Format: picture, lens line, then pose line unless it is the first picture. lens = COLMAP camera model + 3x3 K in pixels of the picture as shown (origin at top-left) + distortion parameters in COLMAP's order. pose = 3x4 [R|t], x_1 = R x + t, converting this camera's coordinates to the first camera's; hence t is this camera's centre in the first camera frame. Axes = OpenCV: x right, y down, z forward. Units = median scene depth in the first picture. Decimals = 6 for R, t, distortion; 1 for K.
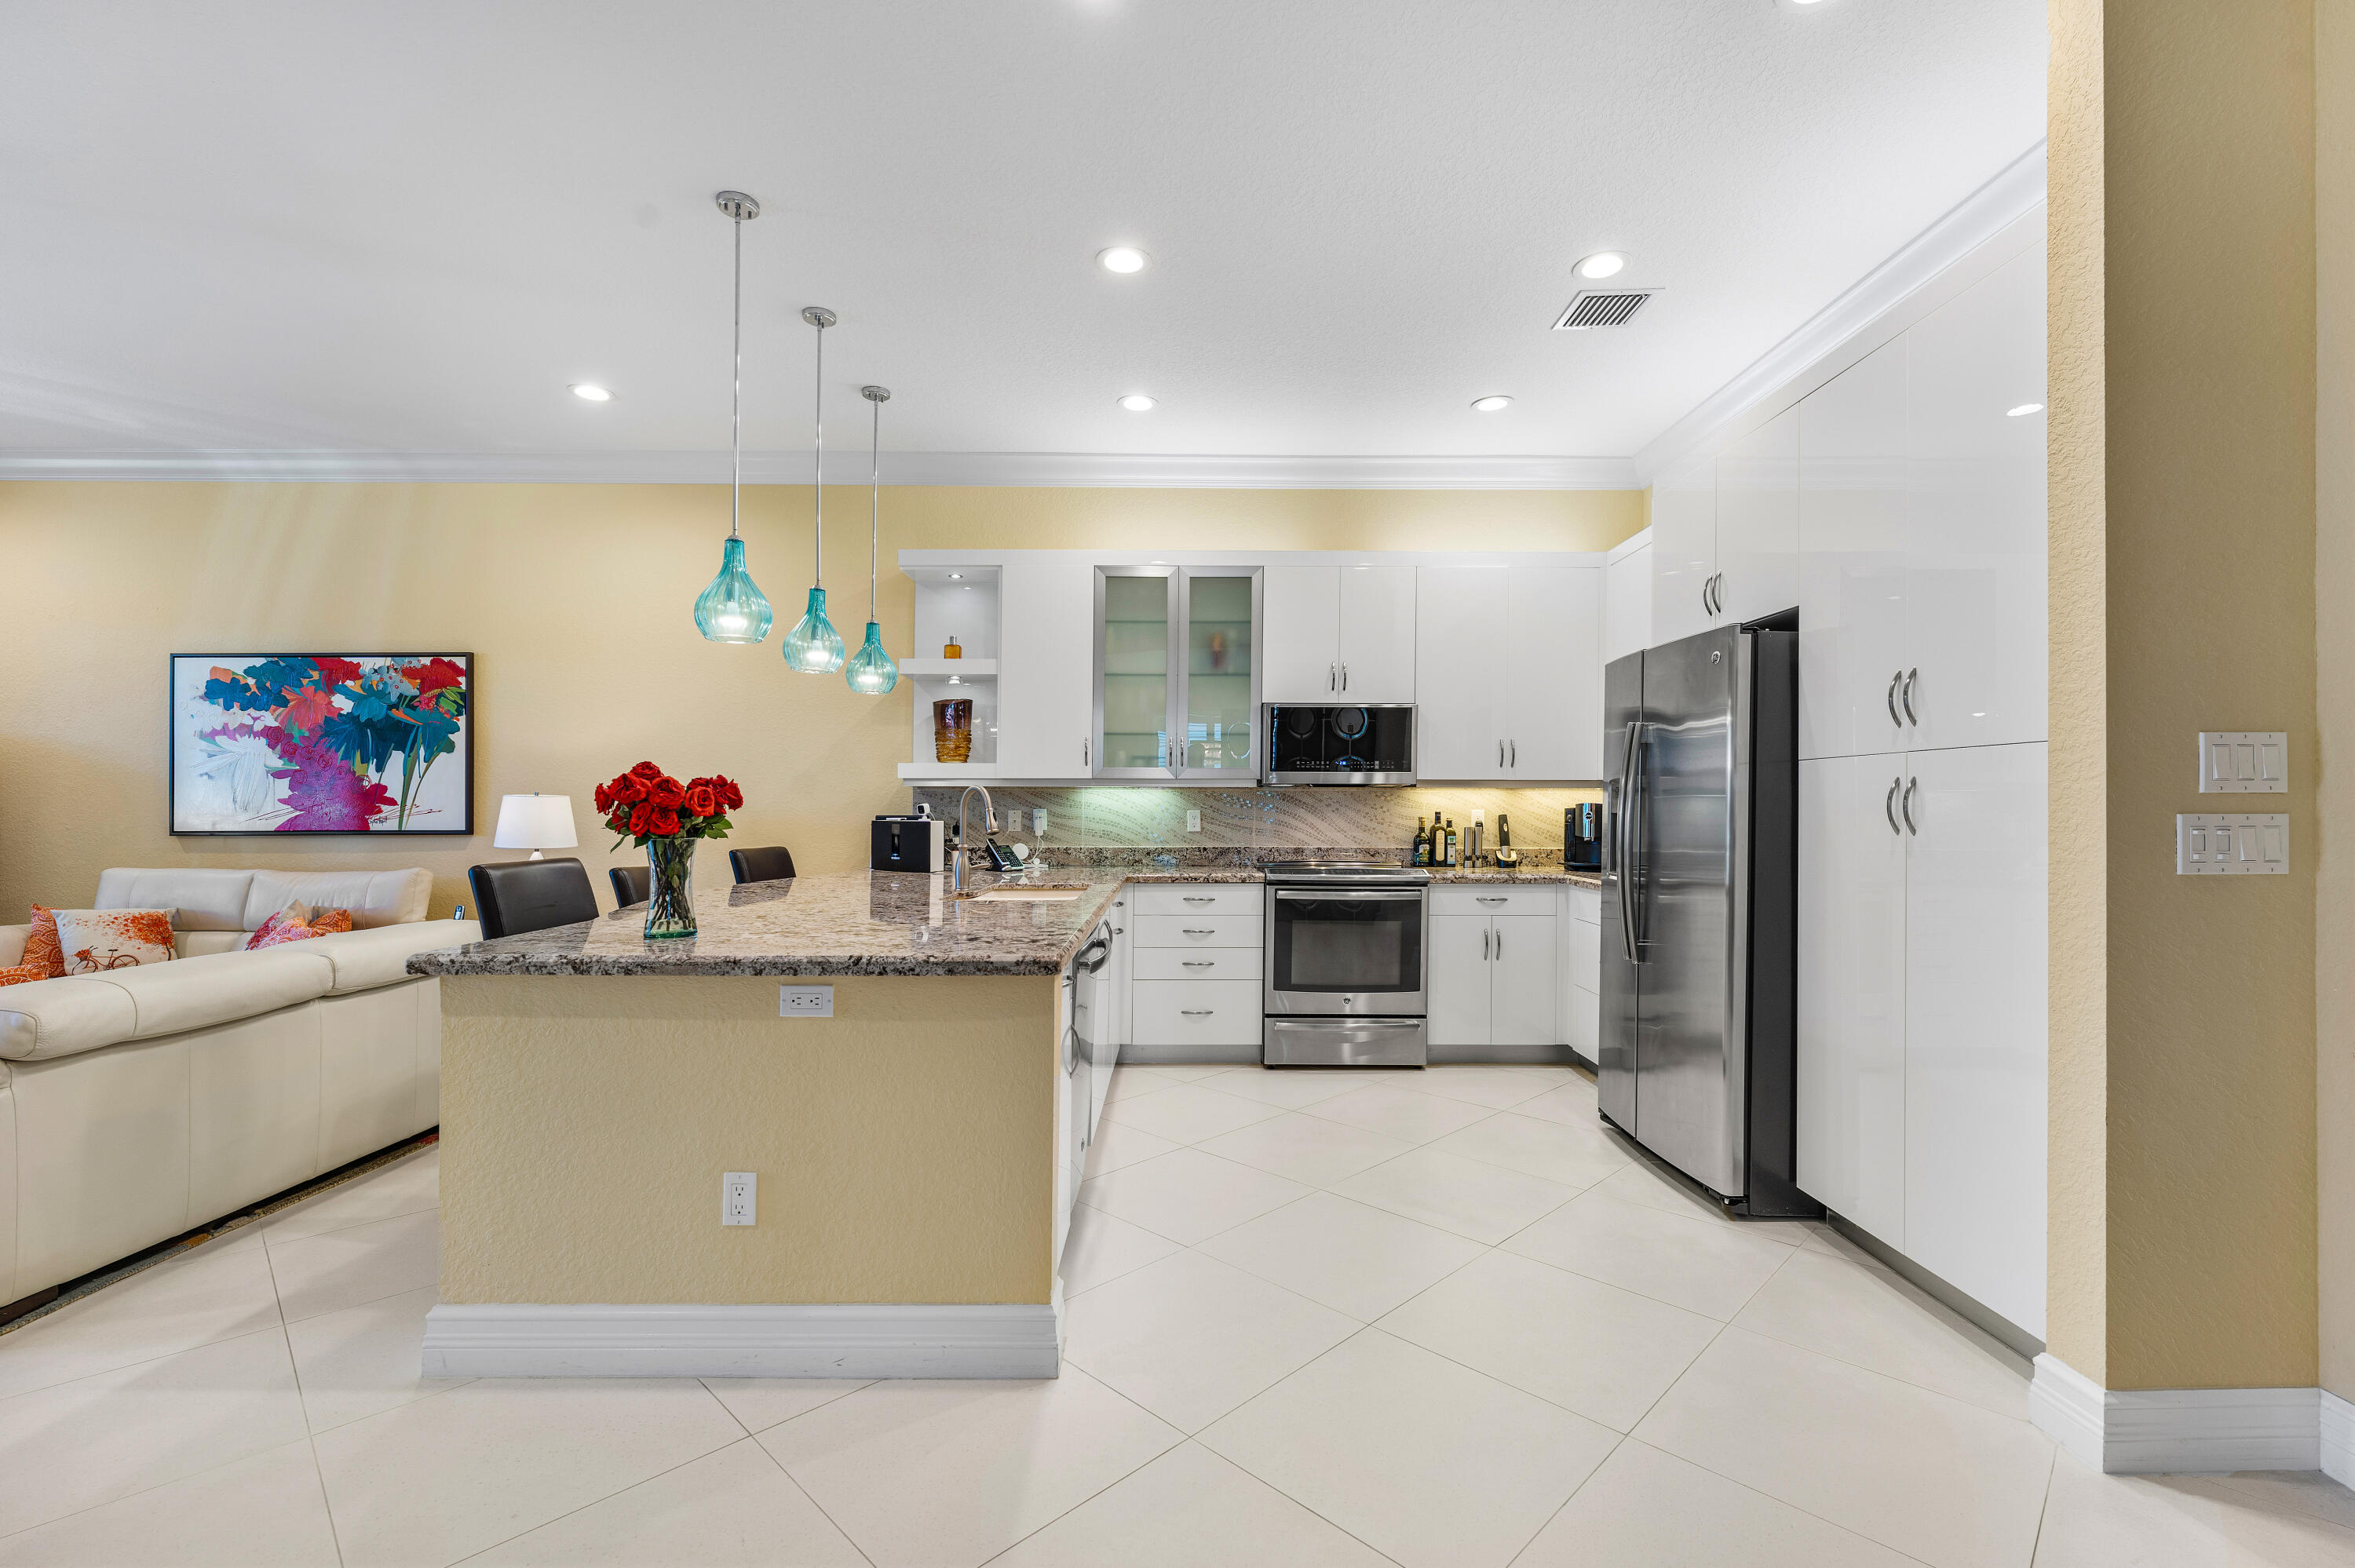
lens RADIAL K [[1018.3, 0, 1192.3], [0, 1018.3, 793.3], [0, 0, 1]] dist [-0.001890, -0.000086]
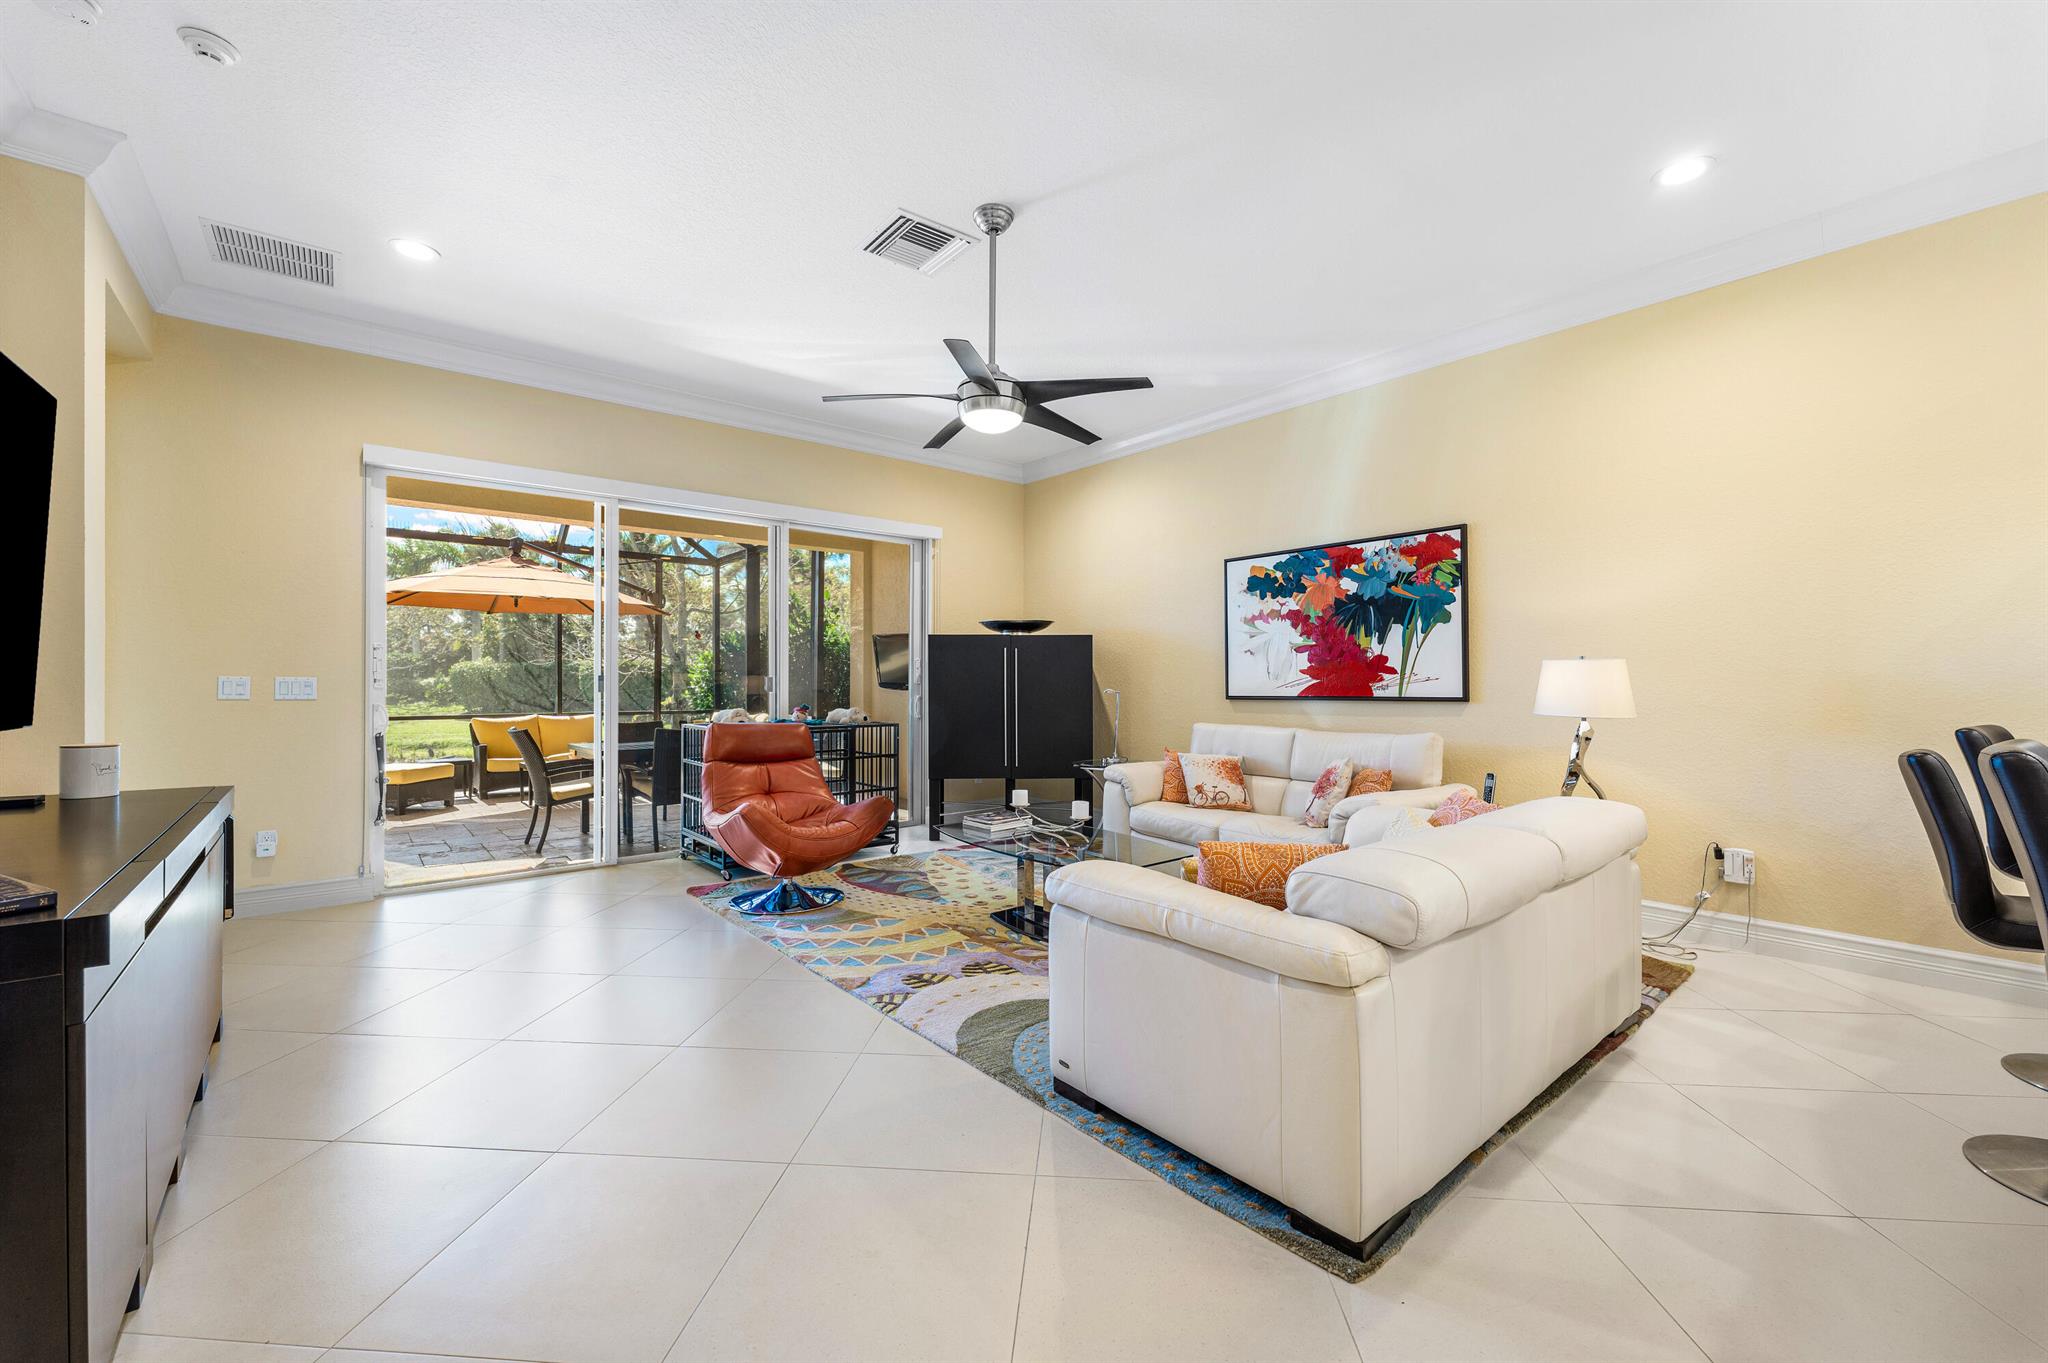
lens RADIAL K [[821.6, 0, 1026.0], [0, 821.6, 676.7], [0, 0, 1]] dist [-0.012346, 0.000368]
pose [[0.636735, -0.008695, -0.771034, -0.364276], [0.012777, 0.999918, -0.000725, 0.010542], [0.770977, -0.009390, 0.636794, 0.134419]]
